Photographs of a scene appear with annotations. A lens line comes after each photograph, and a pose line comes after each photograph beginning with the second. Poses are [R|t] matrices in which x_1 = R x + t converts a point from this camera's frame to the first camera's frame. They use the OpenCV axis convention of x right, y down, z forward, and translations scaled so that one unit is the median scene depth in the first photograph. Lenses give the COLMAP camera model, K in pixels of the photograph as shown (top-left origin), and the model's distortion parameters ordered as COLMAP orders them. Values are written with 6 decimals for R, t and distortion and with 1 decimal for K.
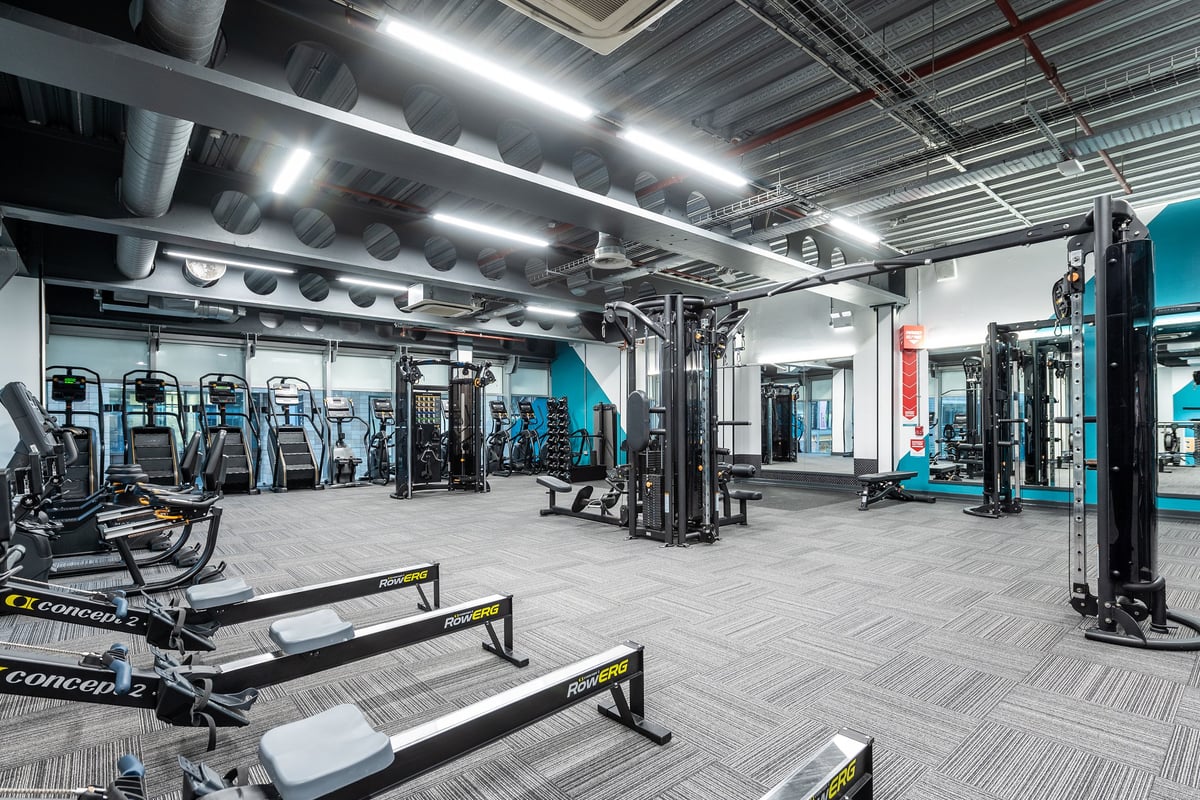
lens RADIAL K [[580.7, 0, 600.1], [0, 580.7, 410.0], [0, 0, 1]] dist [-0.003277, -0.000237]
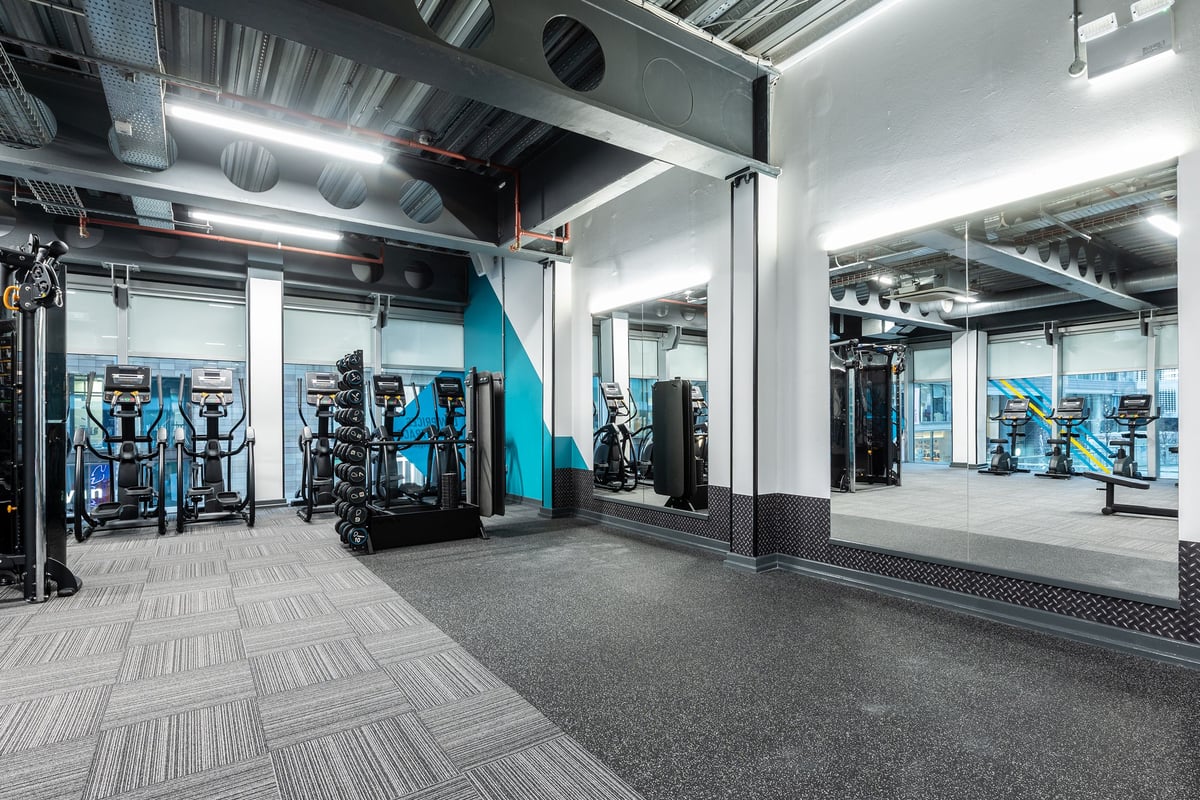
lens RADIAL K [[580.7, 0, 599.4], [0, 580.7, 400.5], [0, 0, 1]] dist [-0.003277, -0.000237]
pose [[0.992780, 0.005080, -0.119842, 0.120893], [-0.005073, 0.999987, 0.000359, 0.009252], [0.119842, 0.000252, 0.992793, 0.422906]]
